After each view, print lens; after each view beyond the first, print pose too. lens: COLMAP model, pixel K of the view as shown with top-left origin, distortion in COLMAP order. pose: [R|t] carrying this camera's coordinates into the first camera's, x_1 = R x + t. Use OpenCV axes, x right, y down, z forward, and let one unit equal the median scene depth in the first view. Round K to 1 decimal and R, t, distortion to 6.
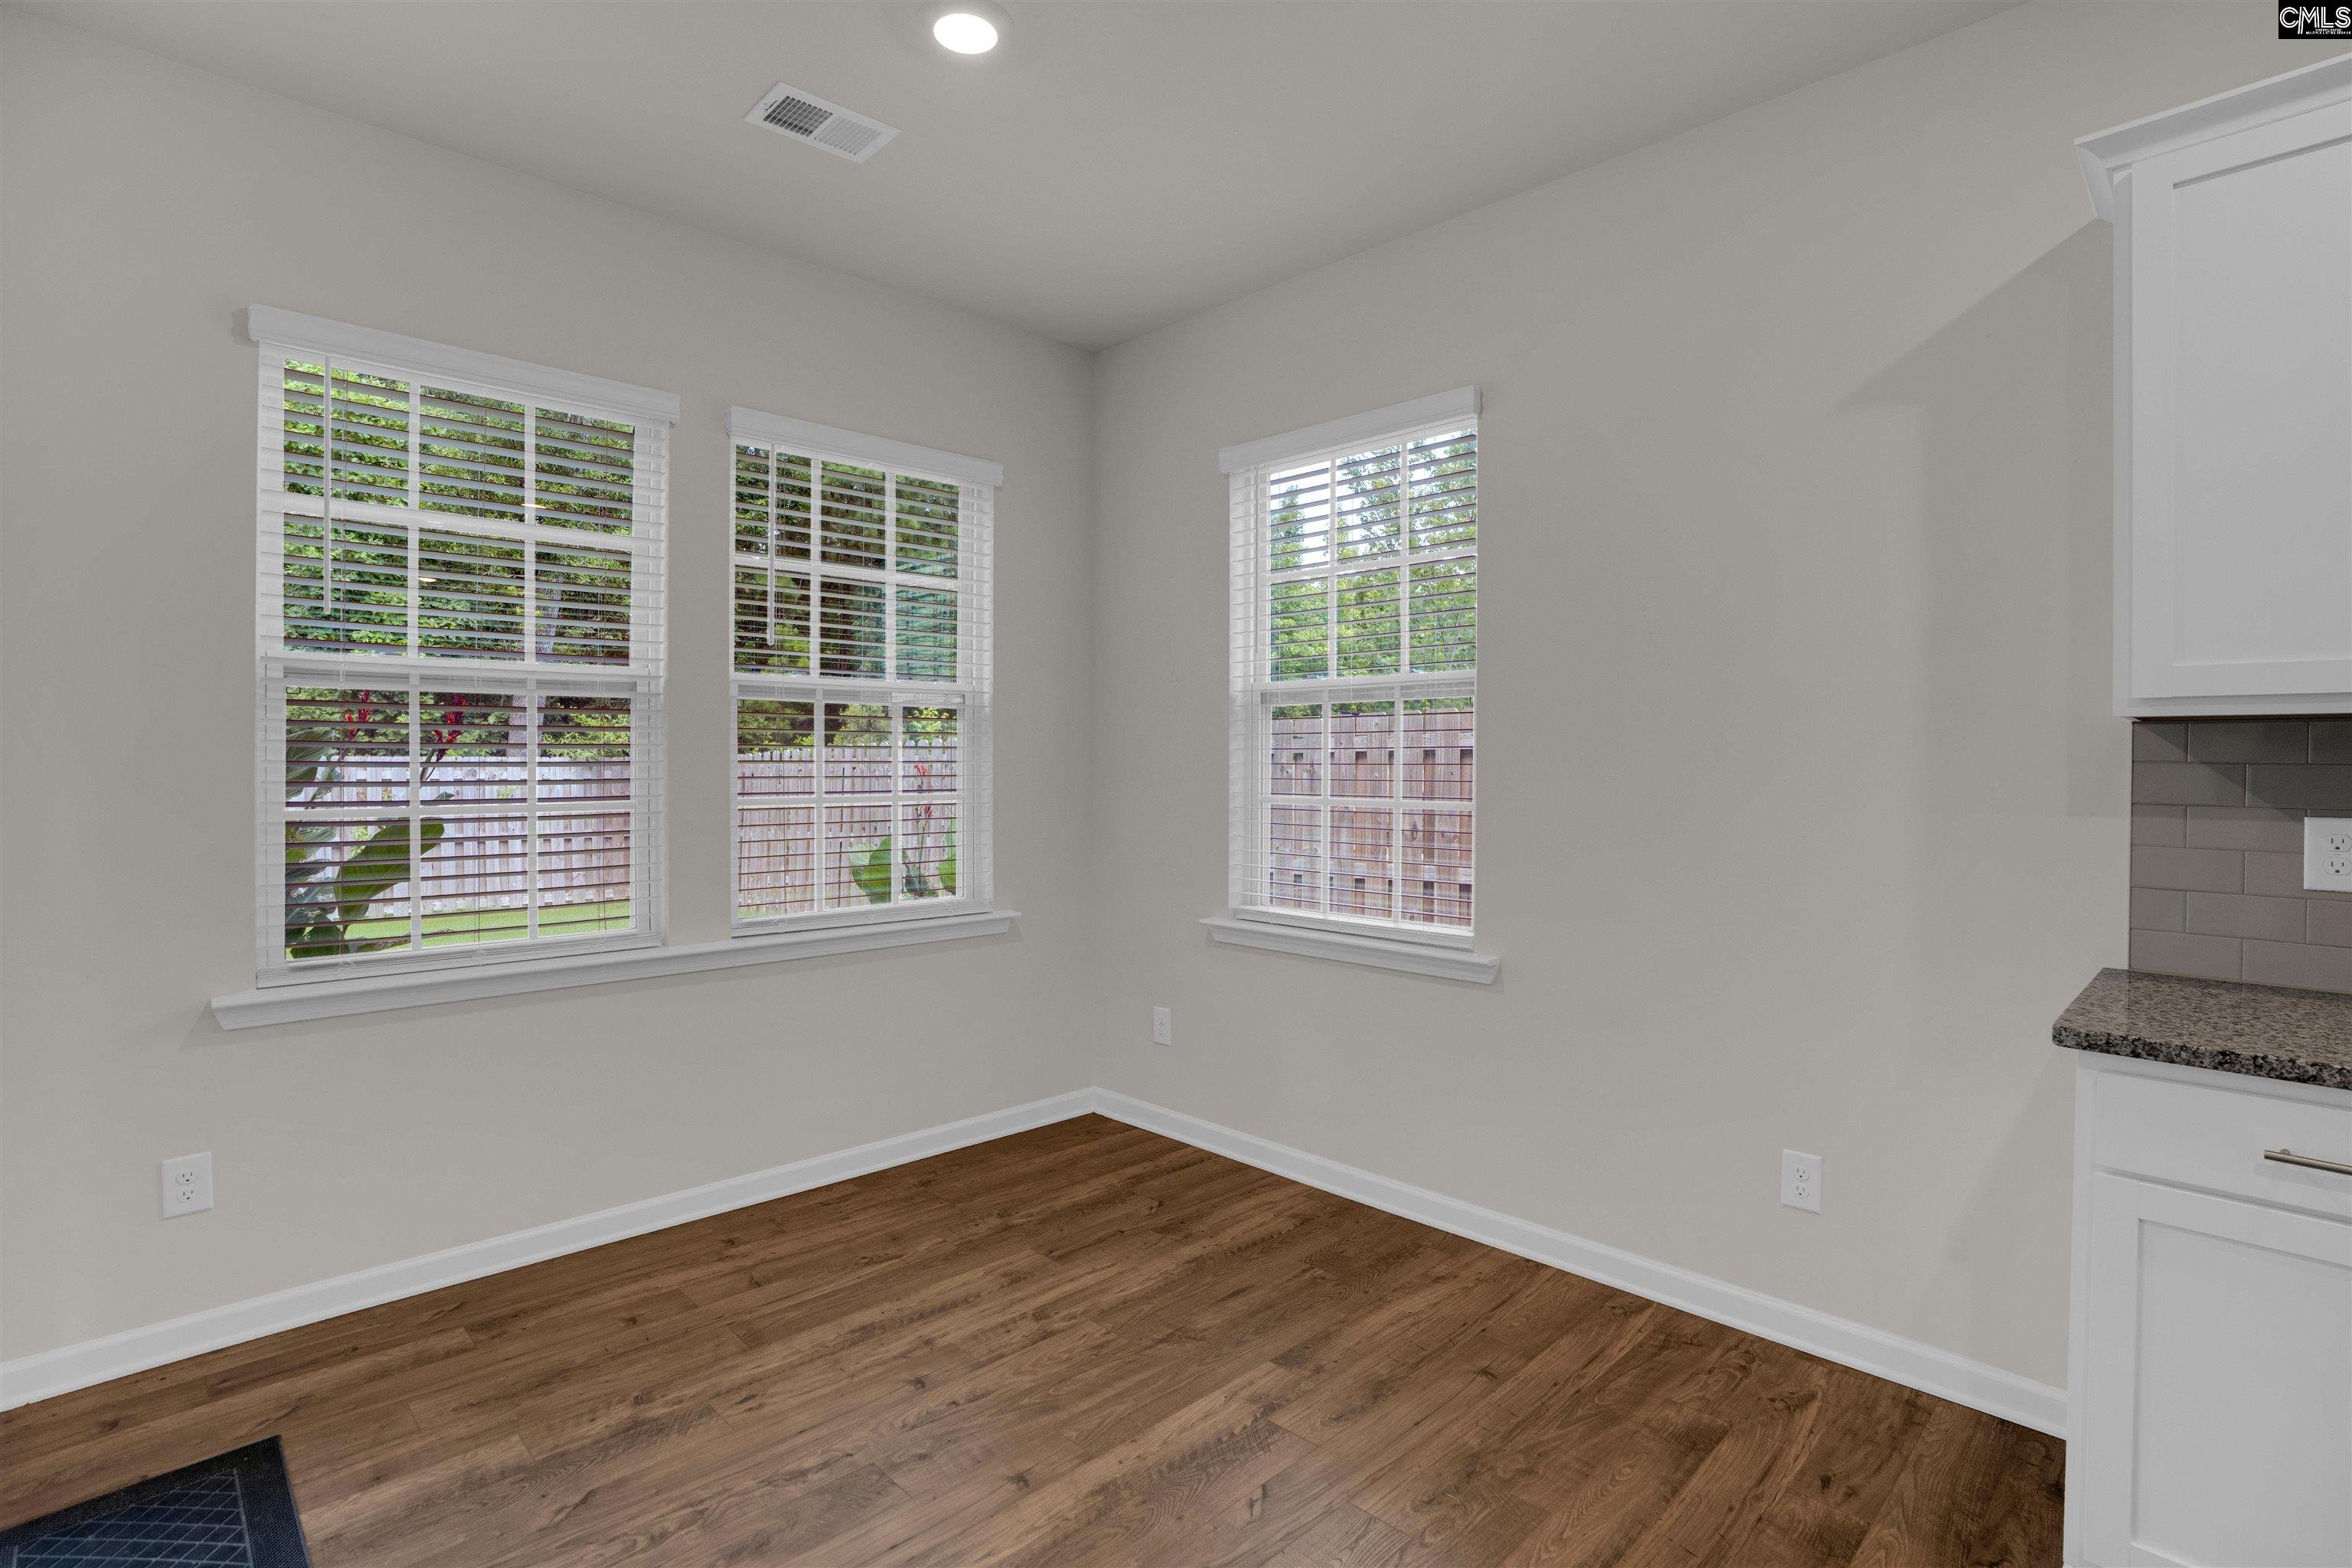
lens RADIAL K [[1126.6, 0, 1169.5], [0, 1126.6, 763.7], [0, 0, 1]] dist [-0.065293, 0.025336]
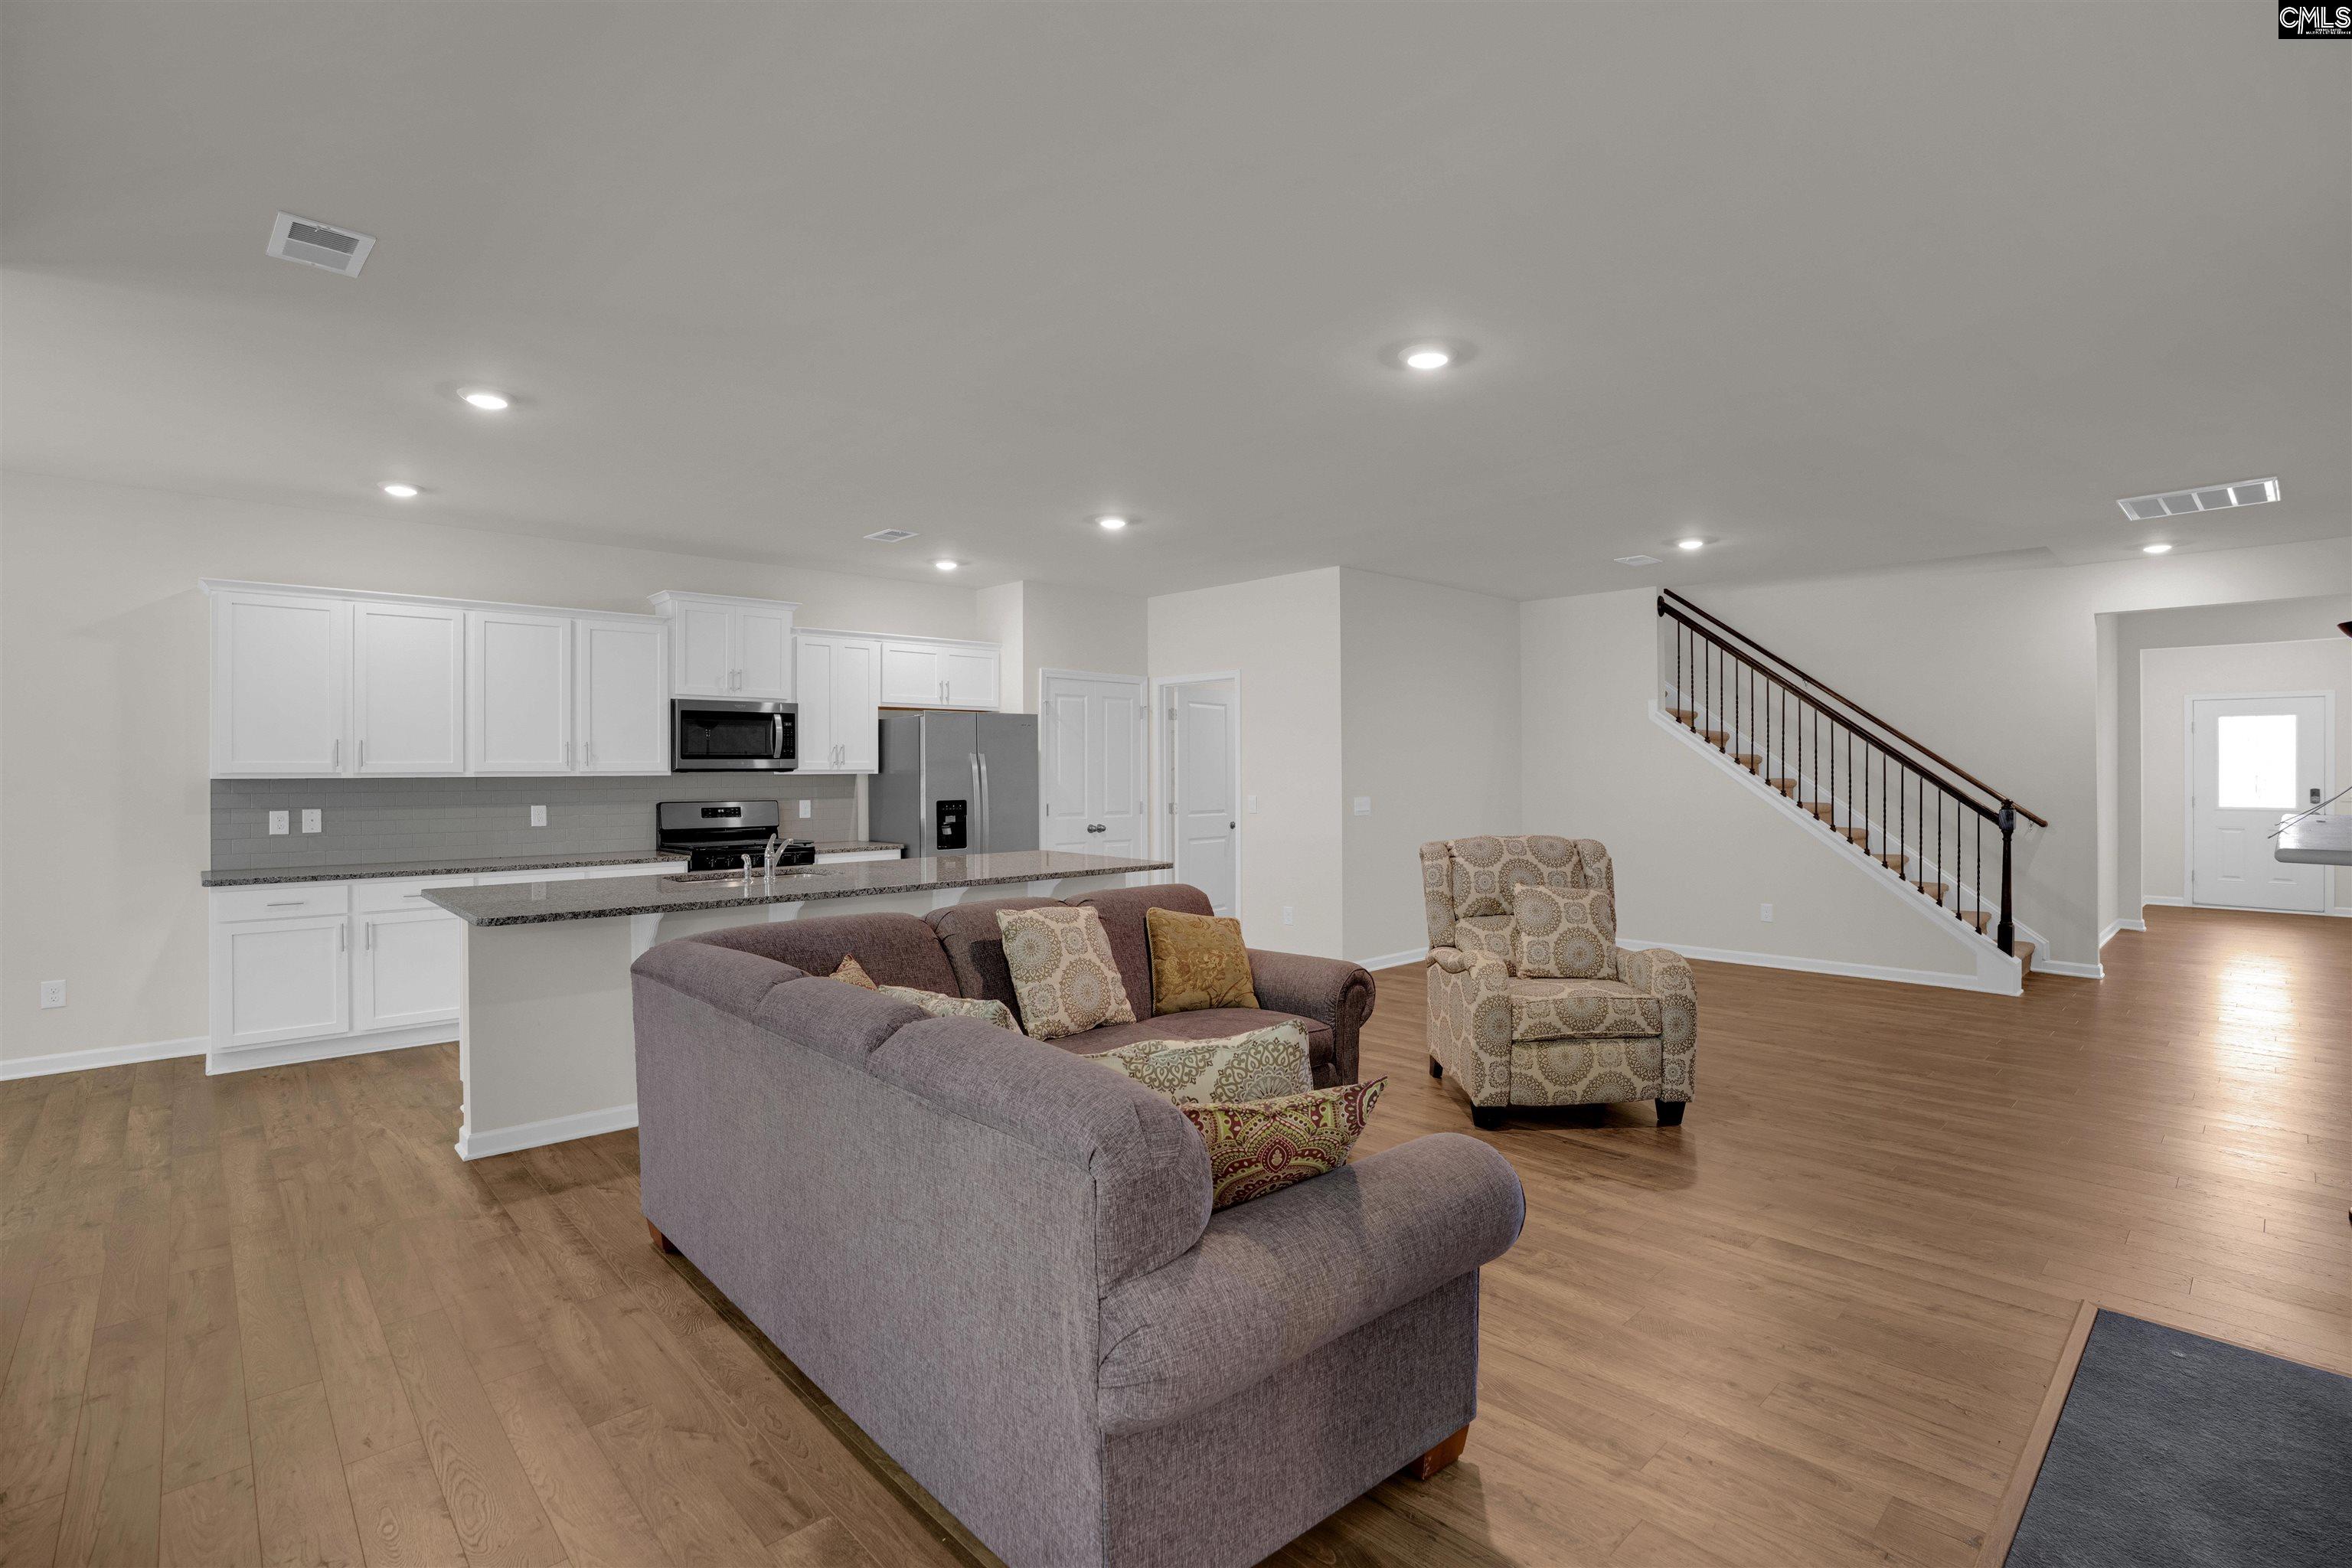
lens RADIAL K [[1089.8, 0, 1176.0], [0, 1089.8, 784.0], [0, 0, 1]] dist [-0.068399, 0.024873]
pose [[0.016015, -0.012792, 0.999790, -1.310457], [0.009649, 0.999874, 0.012638, -0.028522], [-0.999825, 0.009444, 0.016136, -1.128153]]
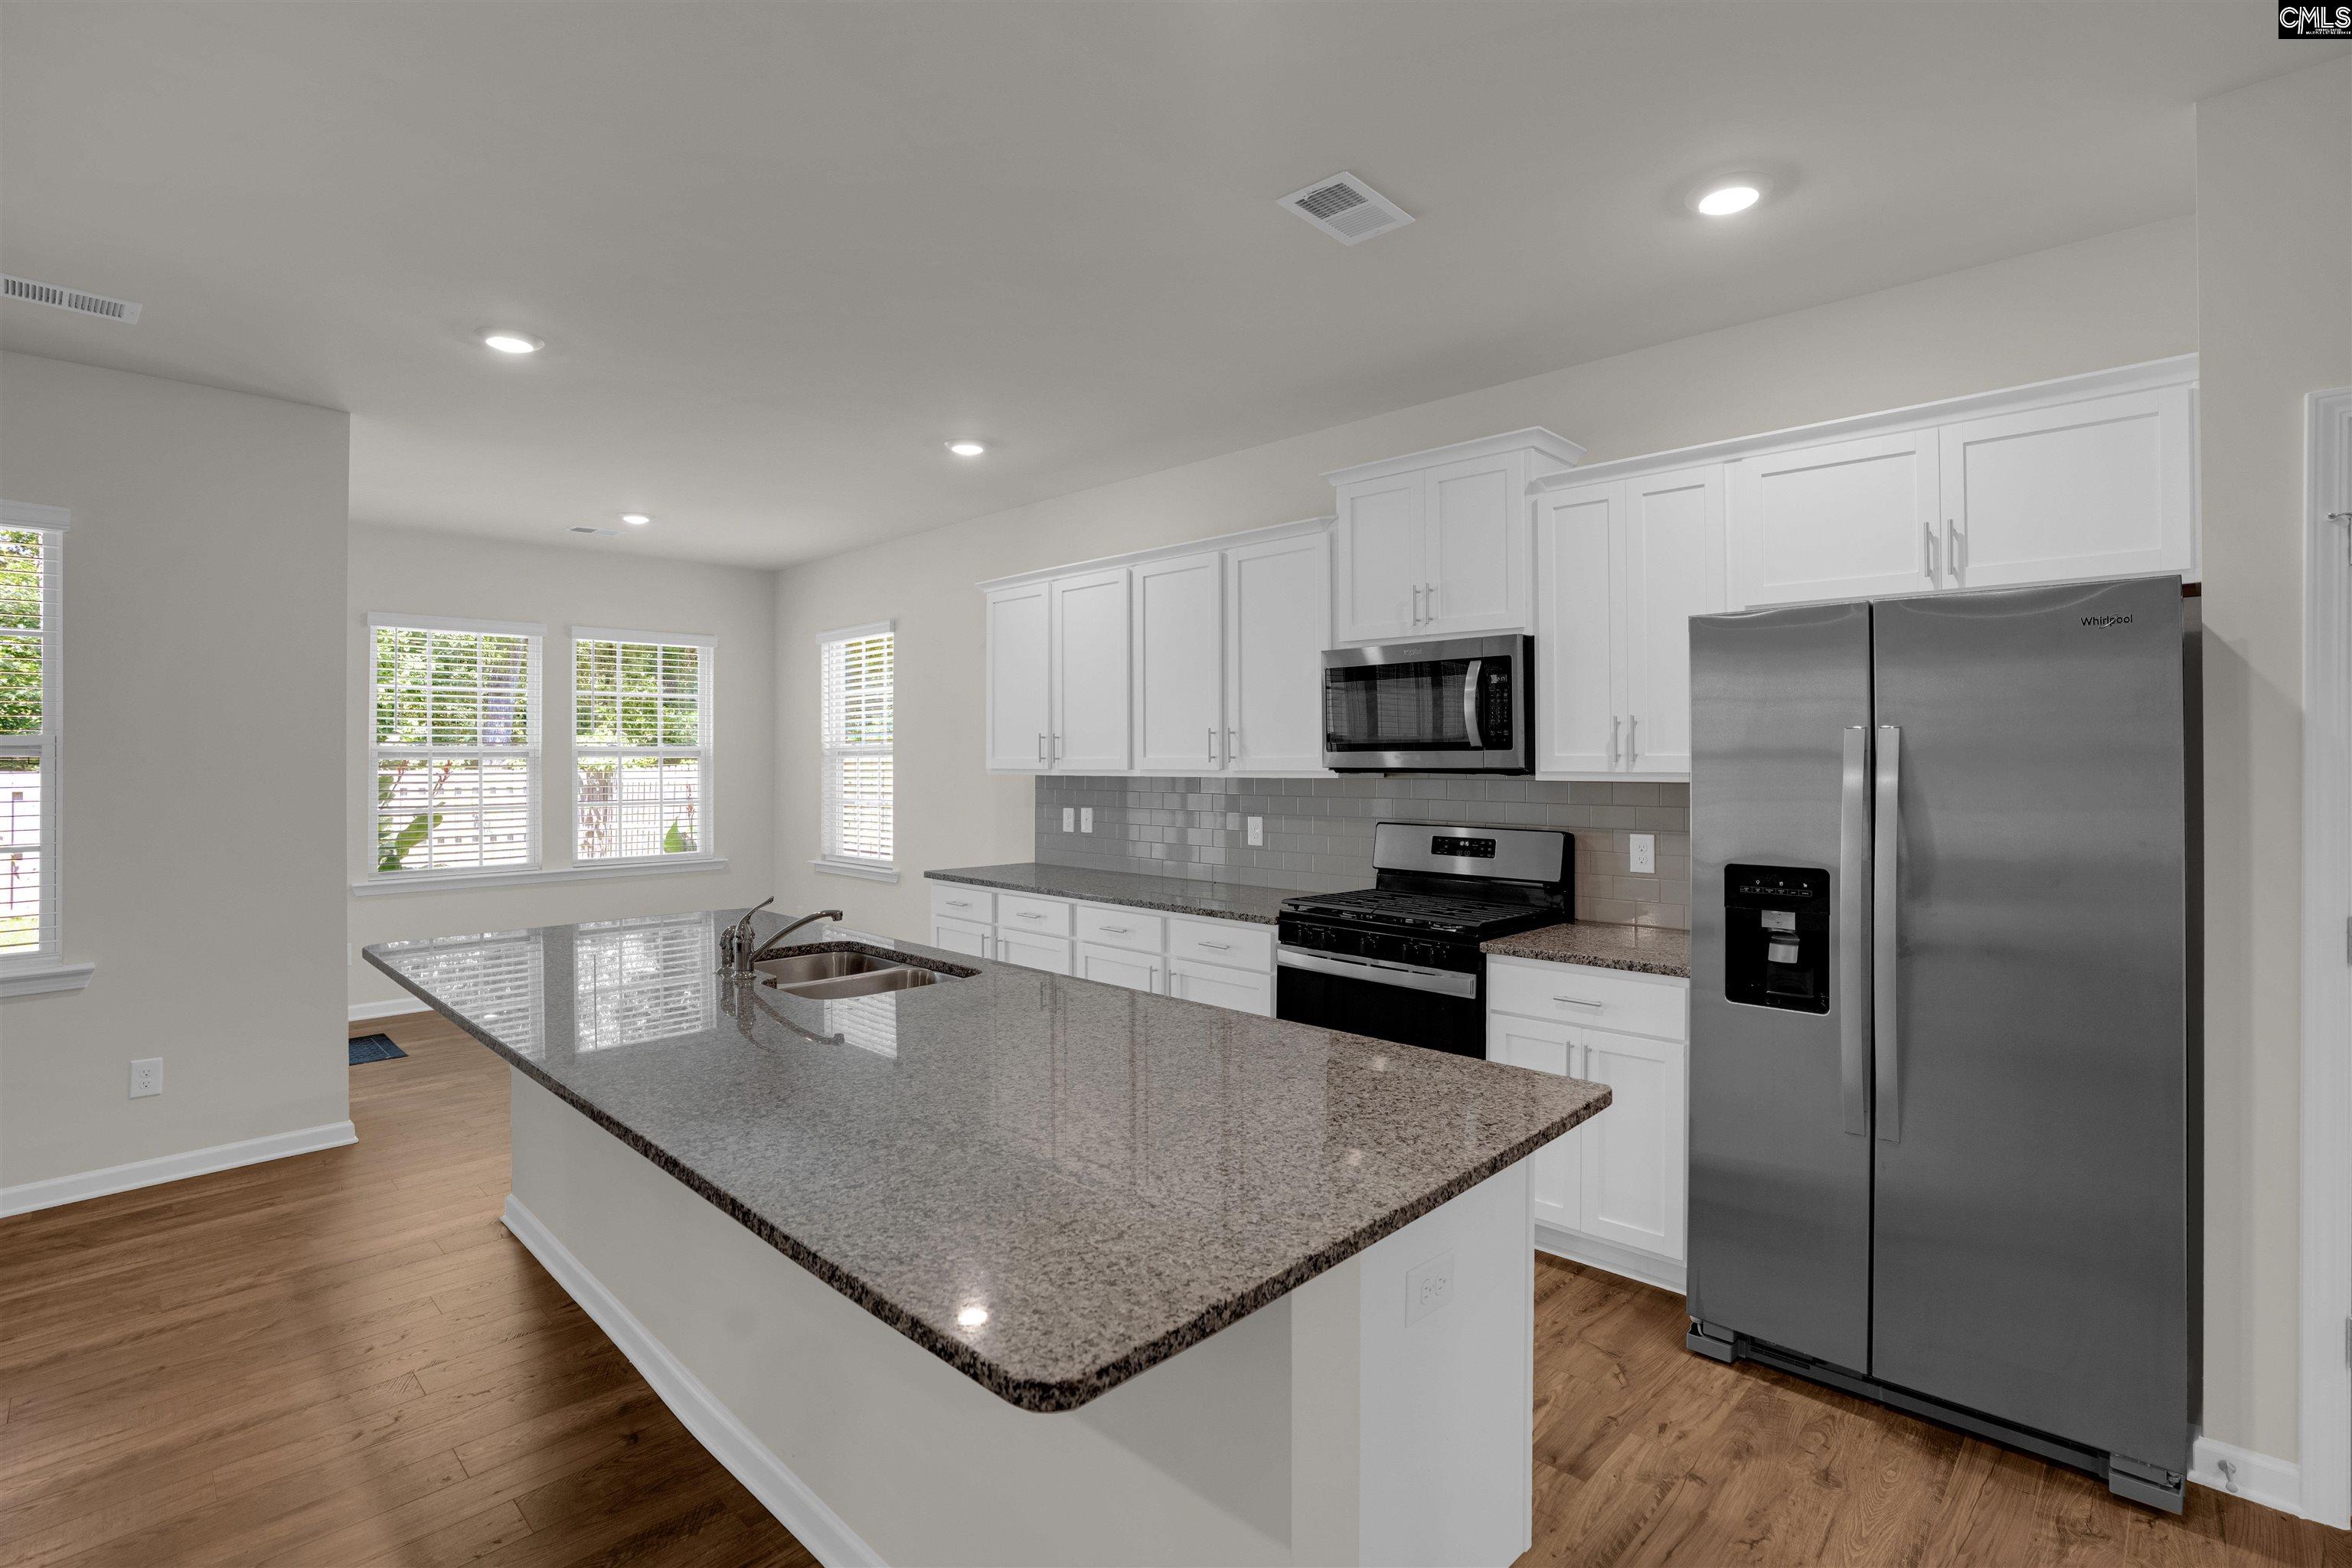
lens RADIAL K [[1101.7, 0, 1186.0], [0, 1101.7, 770.6], [0, 0, 1]] dist [-0.060112, 0.025063]
pose [[0.999510, -0.005302, 0.030863, 0.922789], [0.005084, 0.999962, 0.007136, -0.051973], [-0.030900, -0.006976, 0.999498, -1.451022]]
